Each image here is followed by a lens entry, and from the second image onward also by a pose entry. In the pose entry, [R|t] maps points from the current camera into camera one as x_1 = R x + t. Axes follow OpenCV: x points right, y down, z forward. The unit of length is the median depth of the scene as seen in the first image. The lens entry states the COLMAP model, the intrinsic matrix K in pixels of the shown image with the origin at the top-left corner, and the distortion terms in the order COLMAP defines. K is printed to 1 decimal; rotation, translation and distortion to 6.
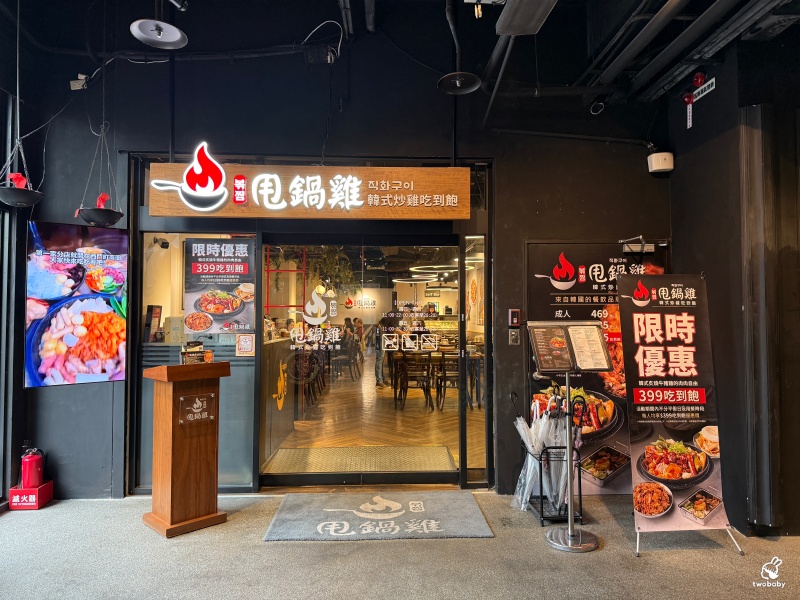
lens RADIAL K [[552.0, 0, 399.9], [0, 552.0, 300.6], [0, 0, 1]] dist [0.040896, -0.032840]
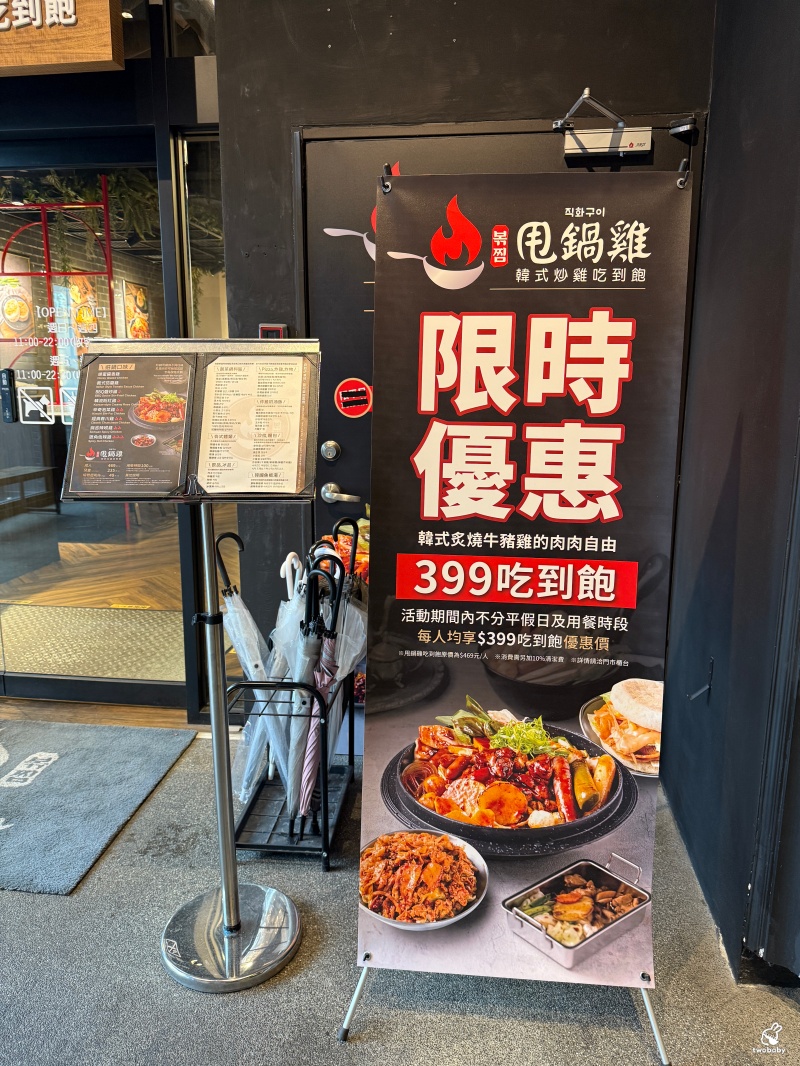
lens RADIAL K [[735.5, 0, 390.6], [0, 735.5, 522.2], [0, 0, 1]] dist [0.040896, -0.032840]
pose [[0.984294, 0.037711, -0.172465, 0.483699], [0.001327, 0.975312, 0.220830, 0.046053], [0.176535, -0.217590, 0.959943, 0.590807]]
